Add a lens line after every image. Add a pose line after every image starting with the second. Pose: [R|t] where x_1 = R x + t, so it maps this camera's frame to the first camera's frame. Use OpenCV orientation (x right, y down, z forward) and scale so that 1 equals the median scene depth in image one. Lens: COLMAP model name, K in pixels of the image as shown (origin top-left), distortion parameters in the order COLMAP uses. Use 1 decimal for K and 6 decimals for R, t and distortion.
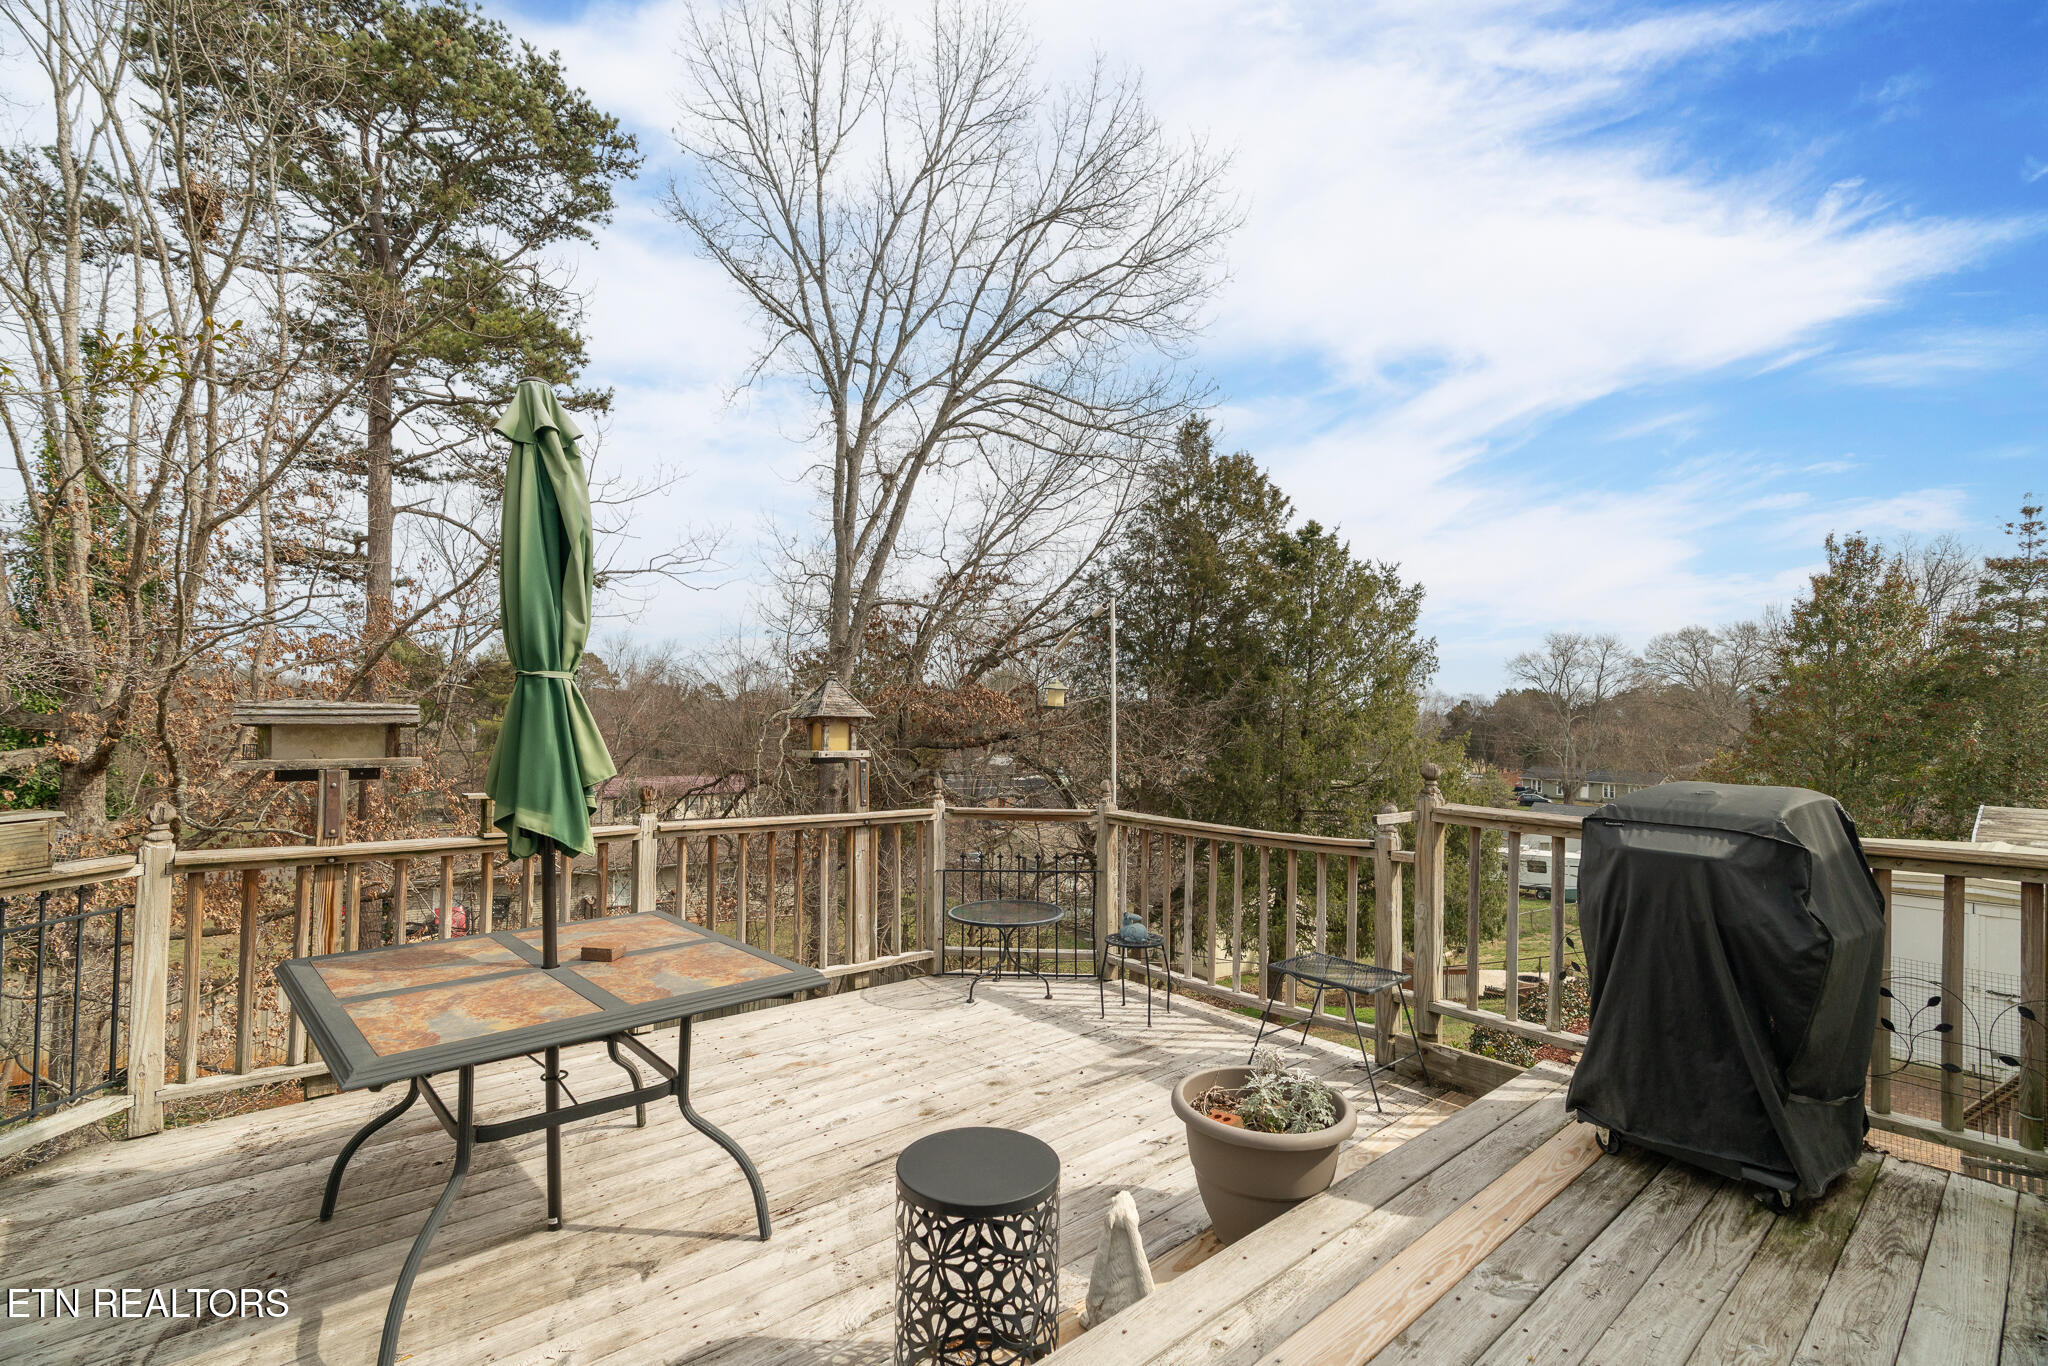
lens RADIAL K [[919.8, 0, 1023.0], [0, 919.8, 693.5], [0, 0, 1]] dist [0.001716, 0.000092]
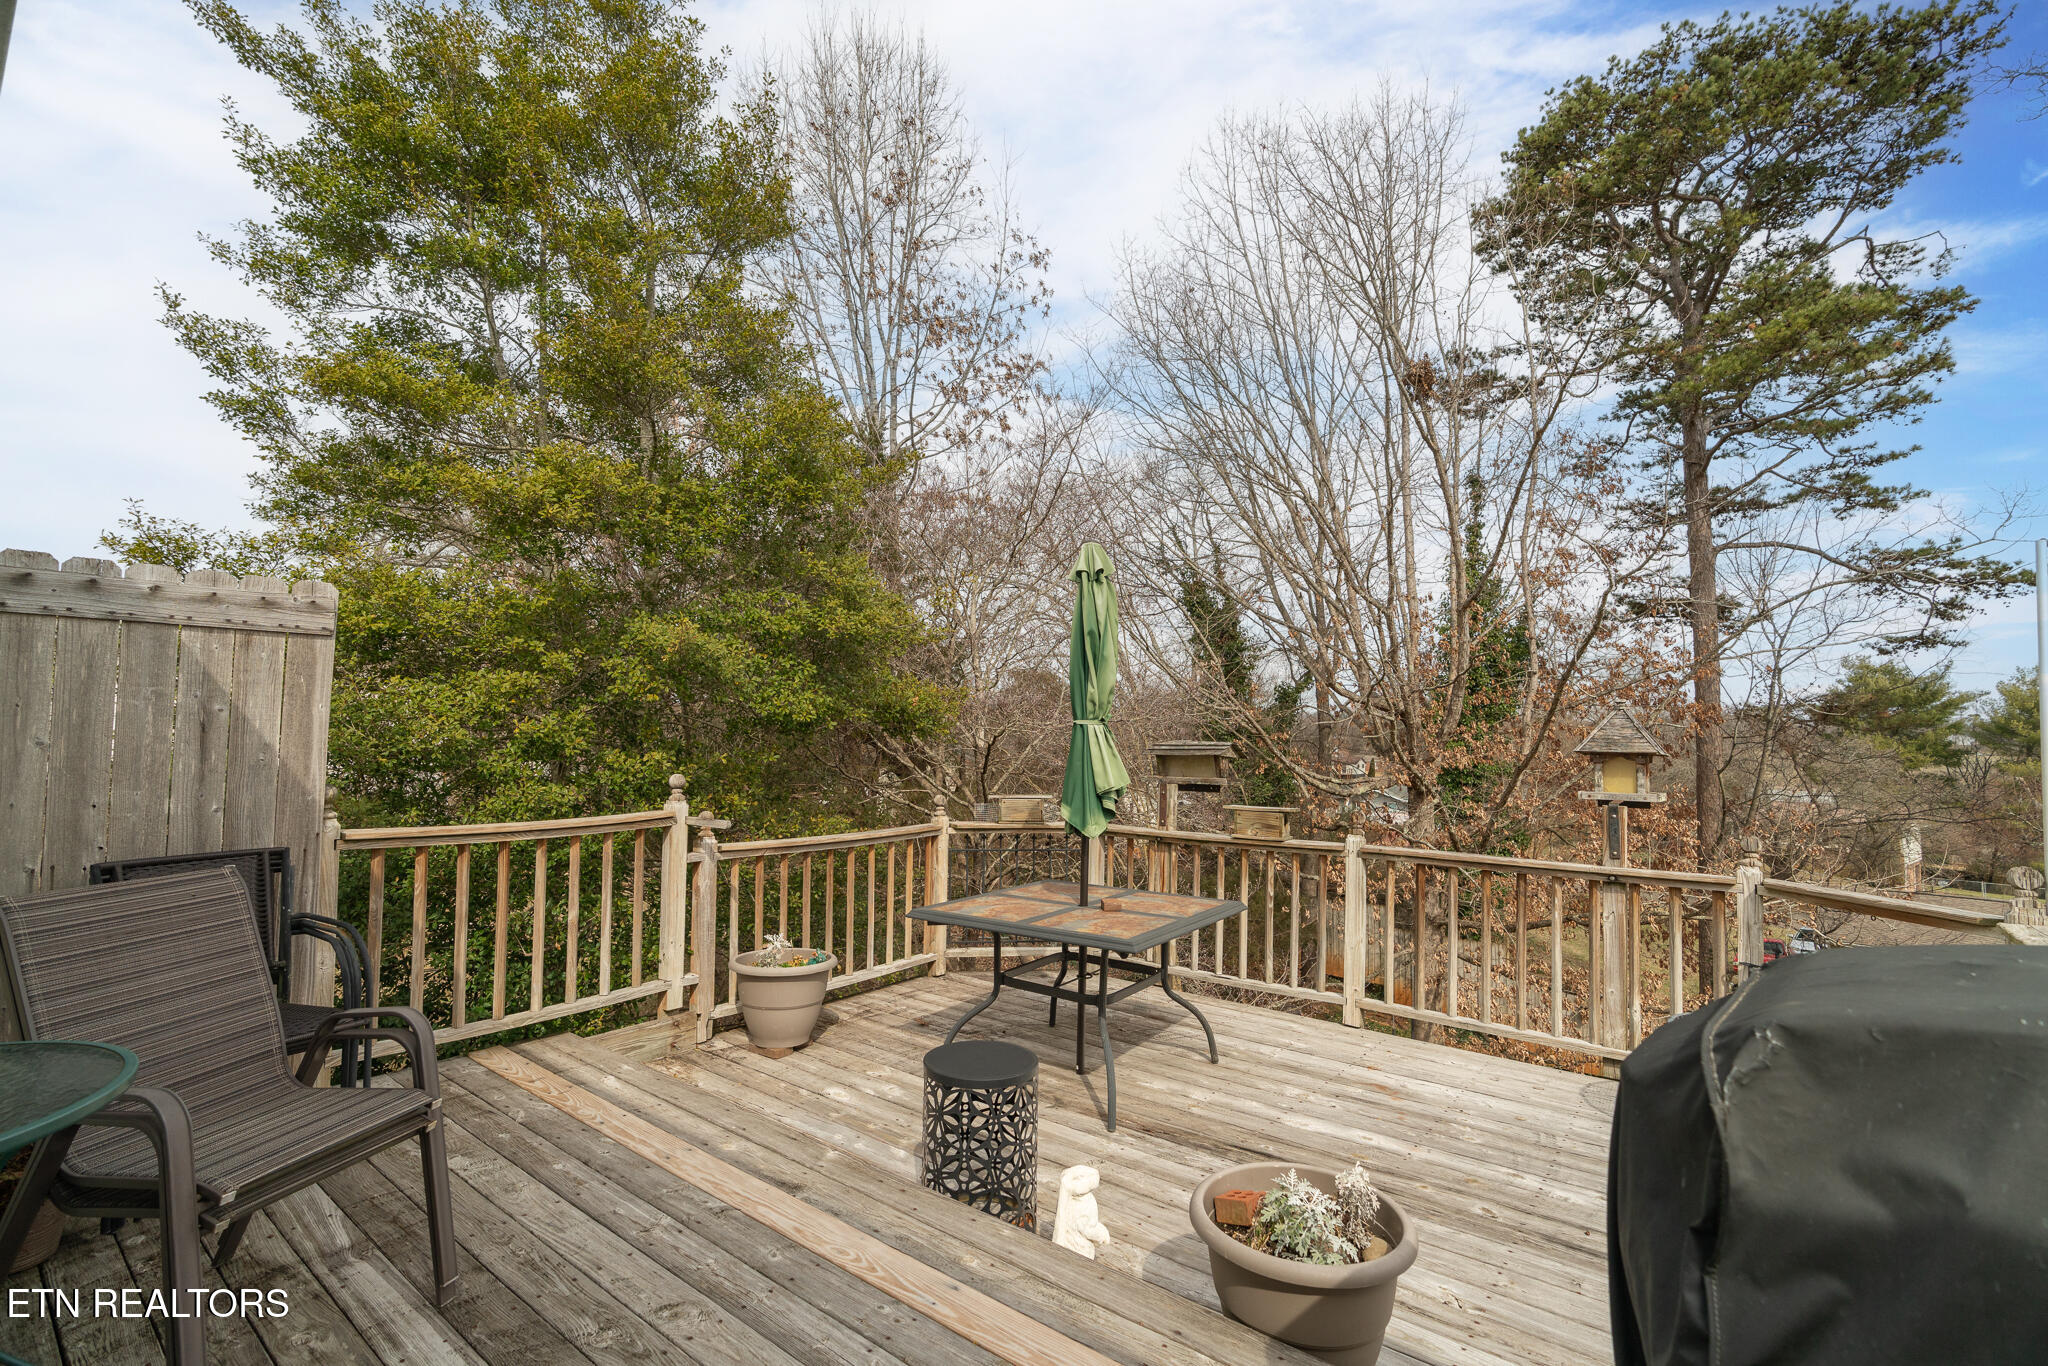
lens RADIAL K [[914.6, 0, 1027.8], [0, 914.6, 679.9], [0, 0, 1]] dist [0.000308, 0.000651]
pose [[0.186529, -0.074473, -0.979623, 0.119320], [0.015001, 0.997222, -0.072954, 0.002588], [0.982335, -0.001087, 0.187128, 0.070545]]
